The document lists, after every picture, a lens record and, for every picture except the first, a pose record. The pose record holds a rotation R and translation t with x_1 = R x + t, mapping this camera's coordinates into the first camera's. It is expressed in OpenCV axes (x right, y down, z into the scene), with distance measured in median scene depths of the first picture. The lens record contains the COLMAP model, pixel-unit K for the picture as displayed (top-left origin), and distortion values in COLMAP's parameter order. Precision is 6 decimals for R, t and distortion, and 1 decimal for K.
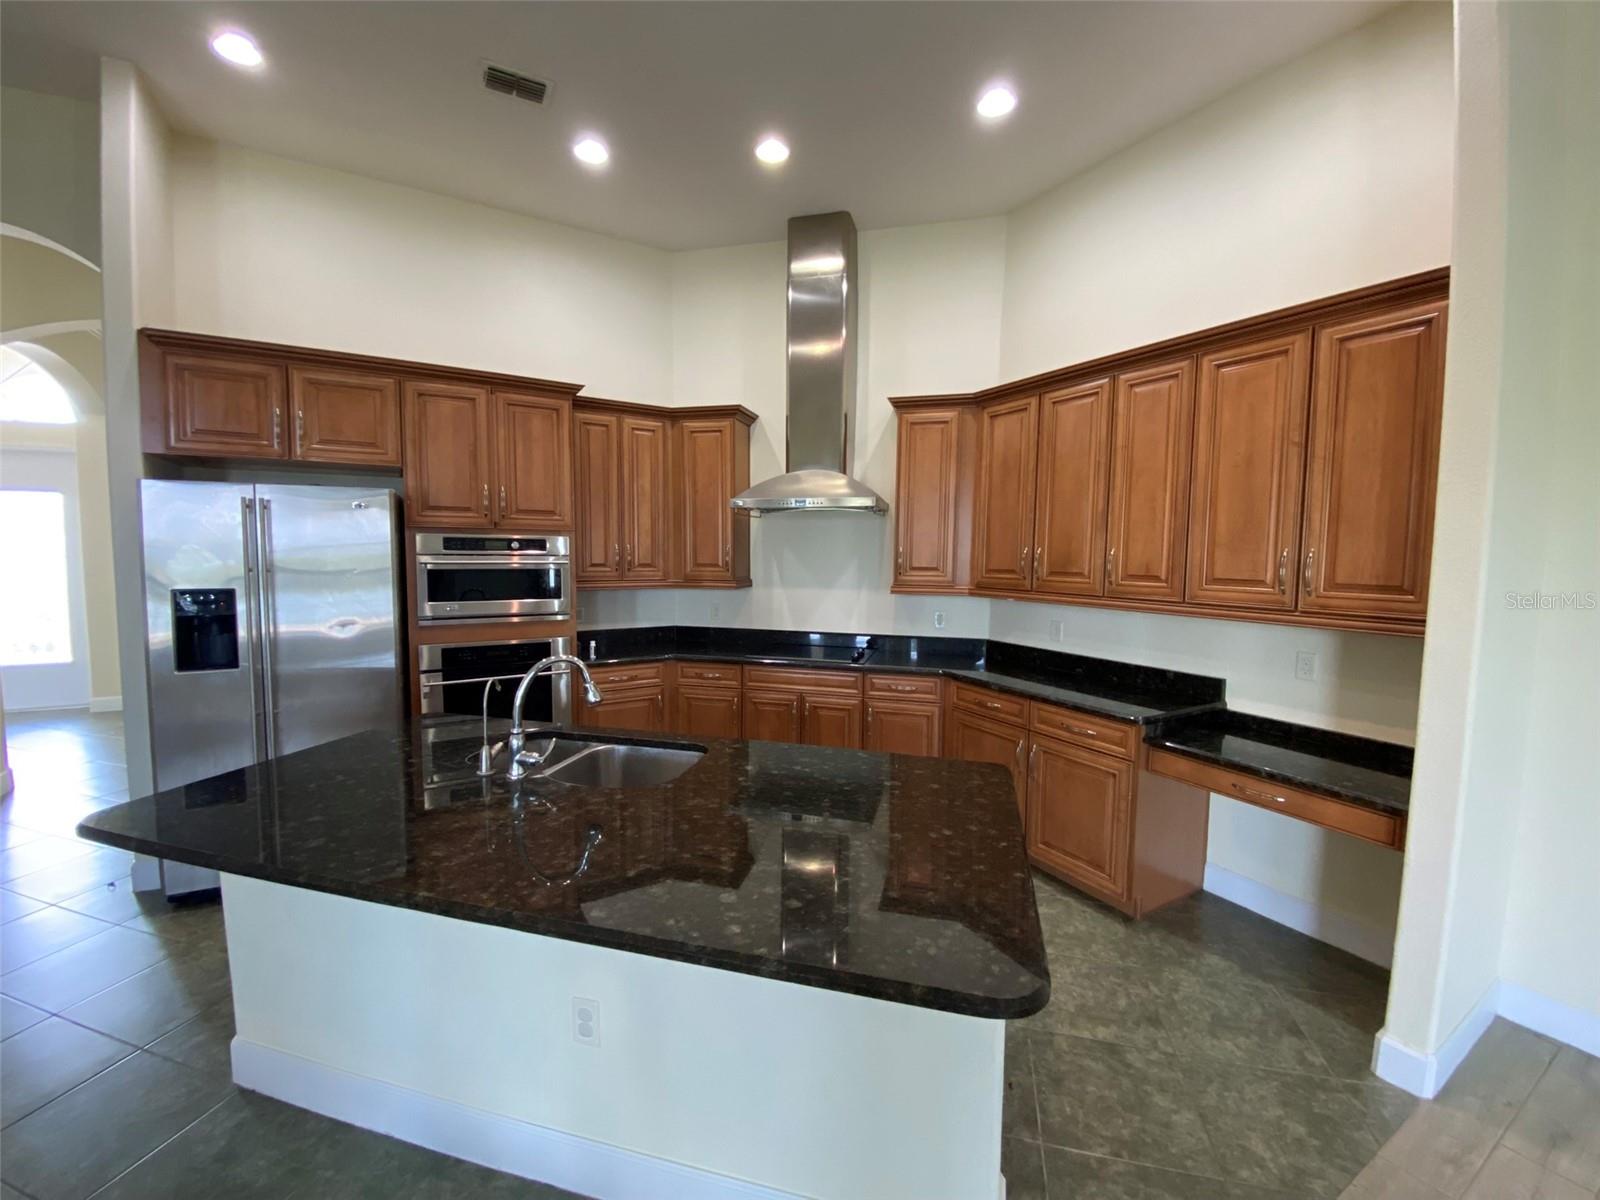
lens RADIAL K [[650.9, 0, 801.7], [0, 650.9, 600.4], [0, 0, 1]] dist [0.018119, -0.018769]
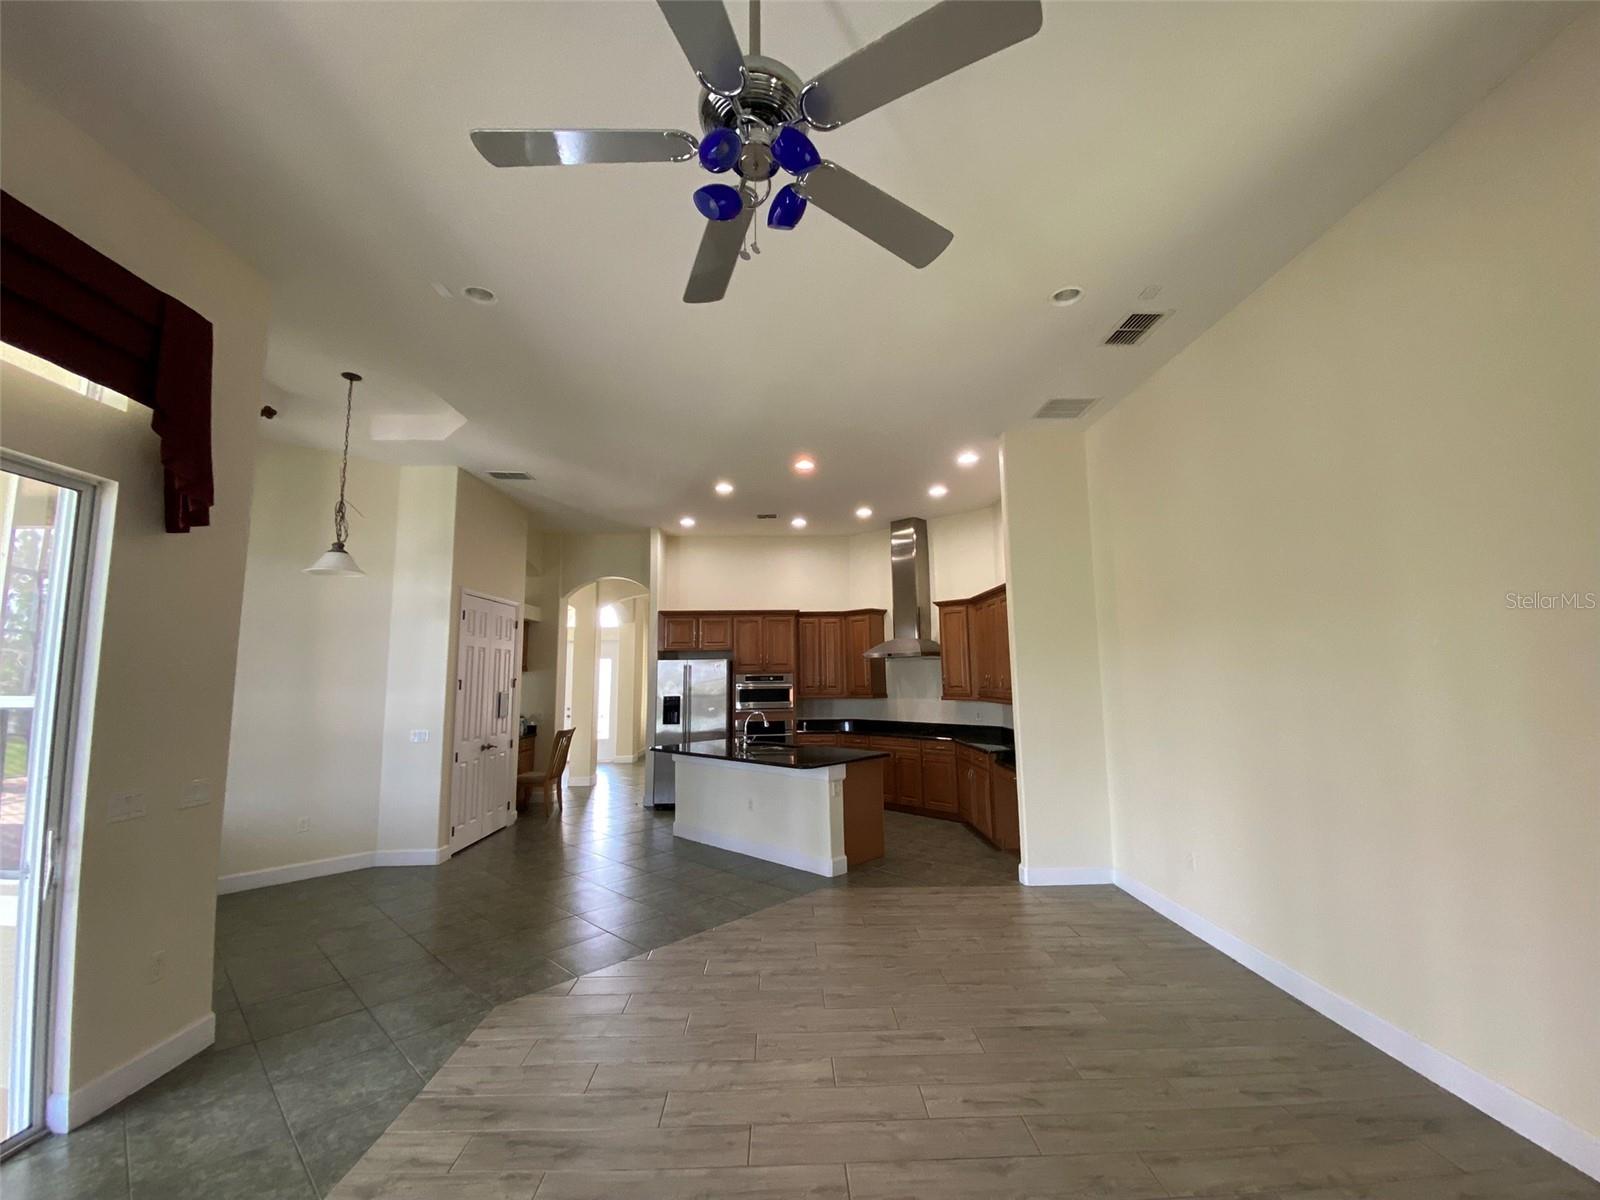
lens RADIAL K [[650.9, 0, 793.2], [0, 650.9, 591.2], [0, 0, 1]] dist [0.018119, -0.018769]
pose [[0.869128, -0.087320, -0.486819, 0.845982], [-0.016285, 0.978705, -0.204624, 0.089981], [0.494320, 0.185772, 0.849198, -1.076491]]
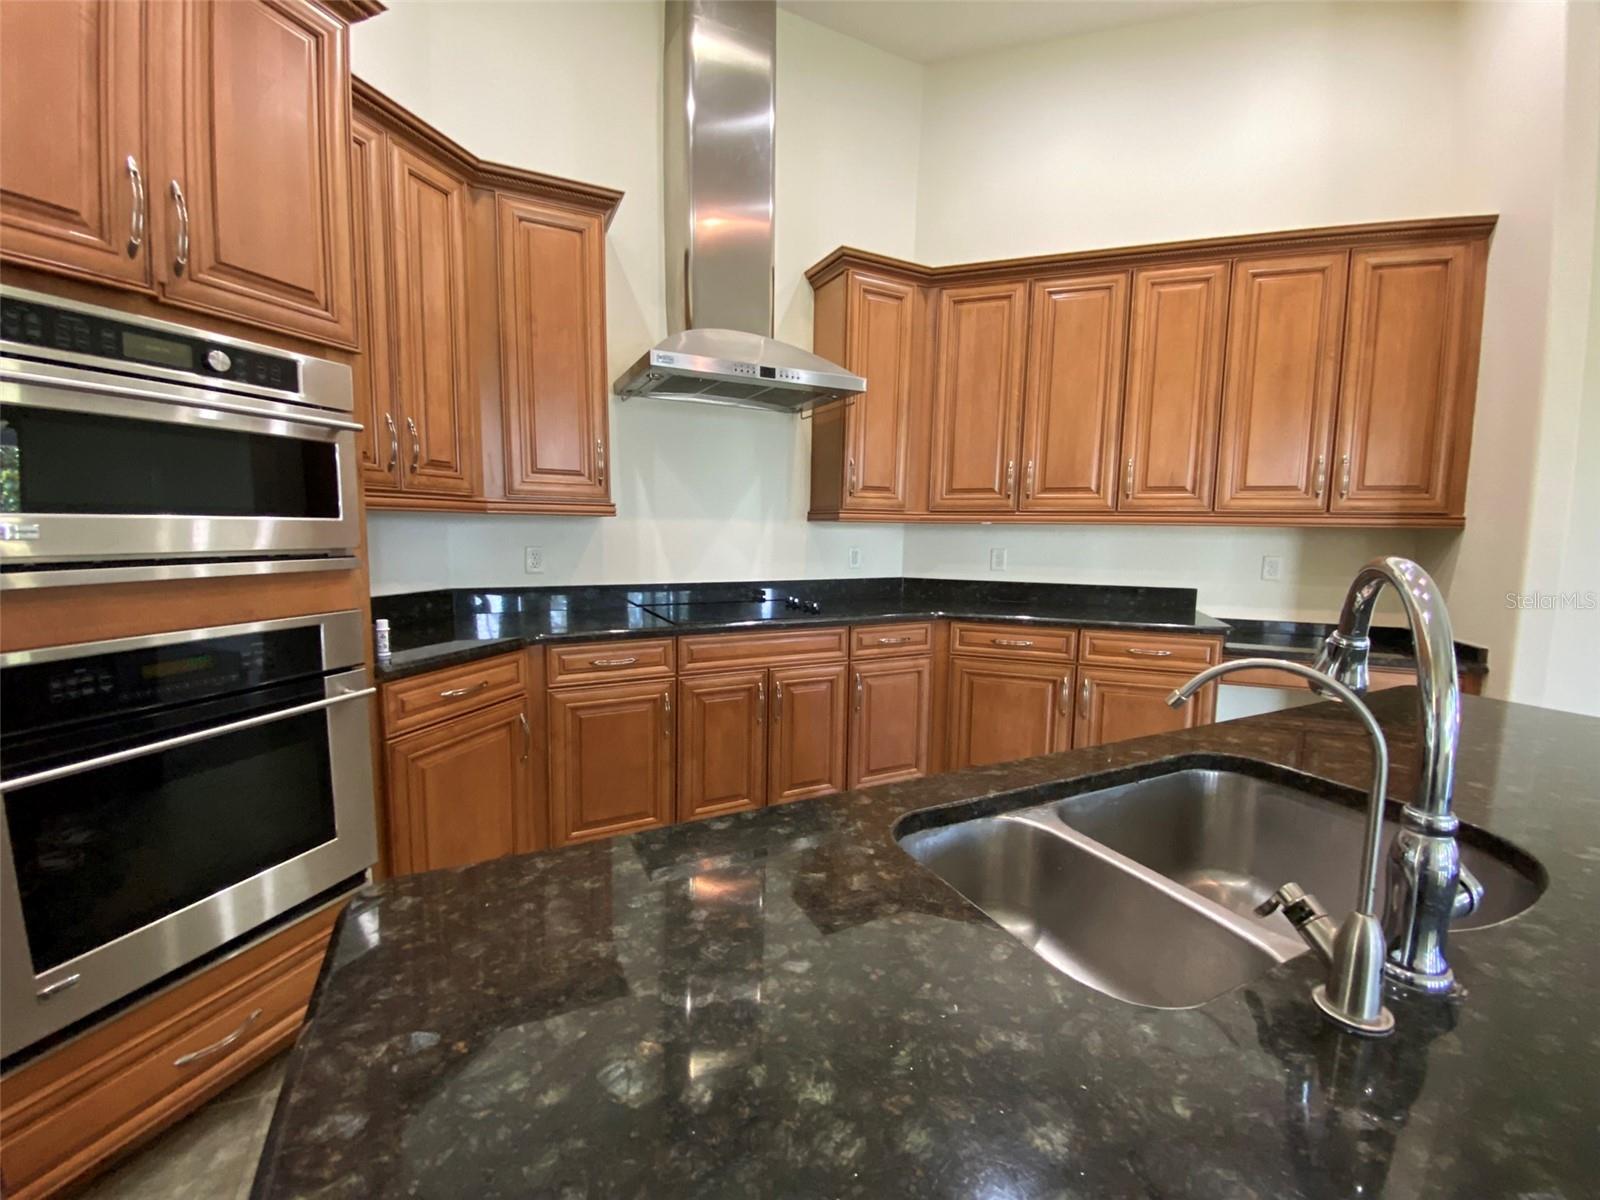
lens RADIAL K [[650.9, 0, 797.3], [0, 650.9, 597.6], [0, 0, 1]] dist [0.018119, -0.018769]
pose [[0.750800, -0.070017, 0.656808, -0.460727], [0.045646, 0.997489, 0.054156, 0.041190], [-0.658951, -0.010679, 0.752110, 0.542422]]
